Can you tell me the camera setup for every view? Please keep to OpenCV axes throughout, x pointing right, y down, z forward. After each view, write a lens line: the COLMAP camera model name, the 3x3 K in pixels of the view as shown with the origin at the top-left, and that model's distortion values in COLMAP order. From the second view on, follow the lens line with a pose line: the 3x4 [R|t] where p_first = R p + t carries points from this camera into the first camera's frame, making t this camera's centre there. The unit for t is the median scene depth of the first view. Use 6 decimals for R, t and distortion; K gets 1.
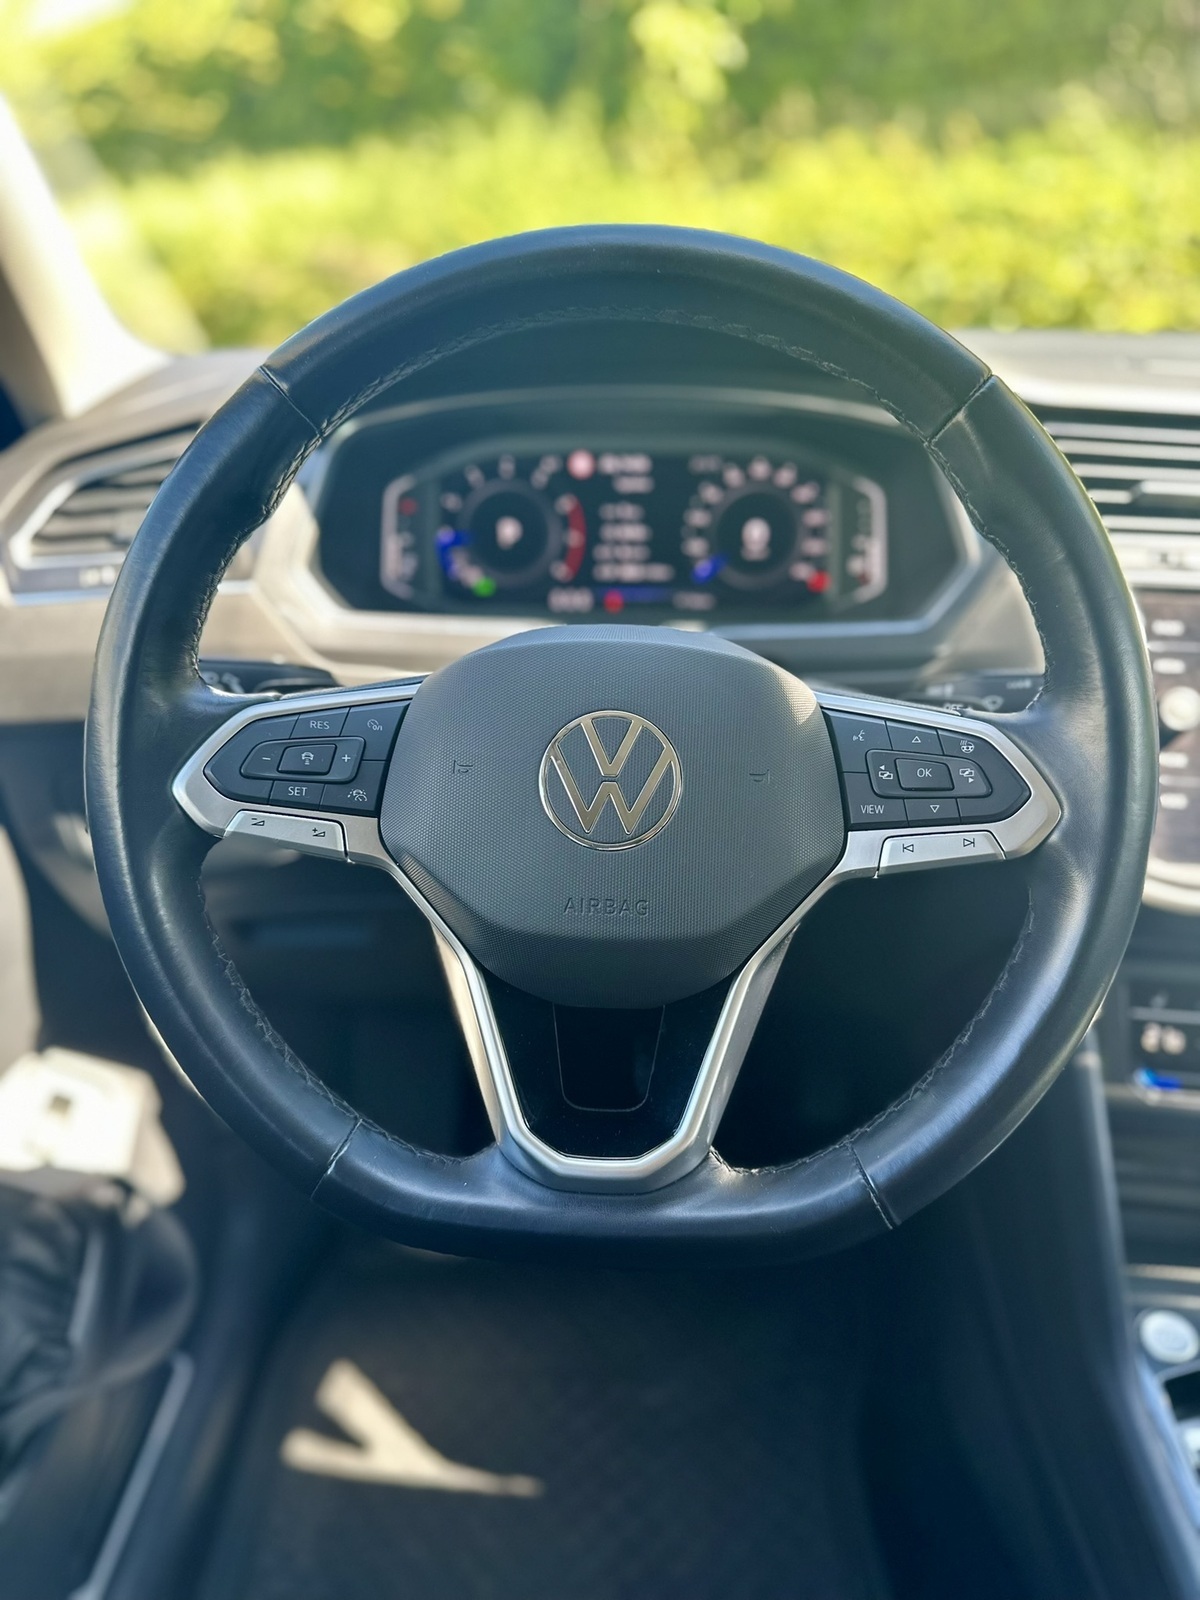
lens RADIAL K [[1126.4, 0, 594.9], [0, 1126.4, 806.2], [0, 0, 1]] dist [0.002675, -0.022803]
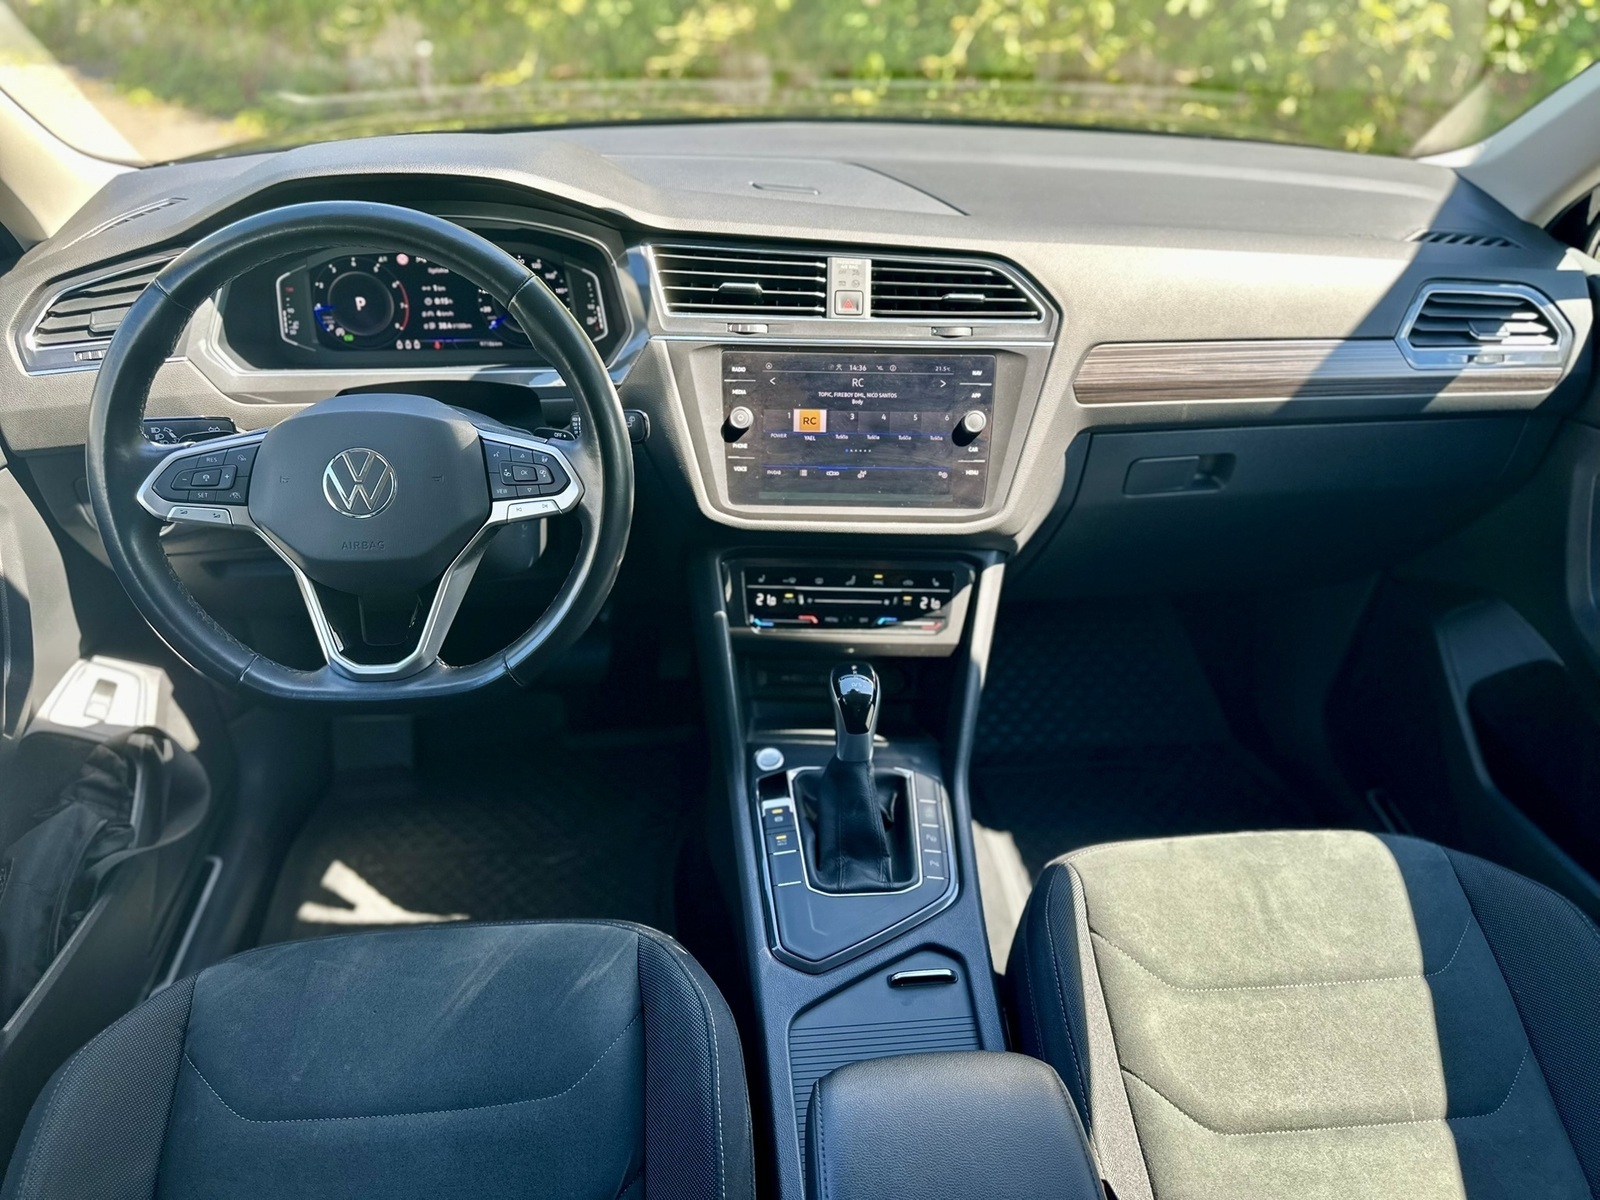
lens RADIAL K [[1126.4, 0, 808.2], [0, 1126.4, 598.1], [0, 0, 1]] dist [0.002675, -0.022803]
pose [[0.991029, -0.055718, 0.121478, 0.433054], [0.036229, 0.986917, 0.157107, -0.084993], [-0.128642, -0.151297, 0.980082, -0.887002]]
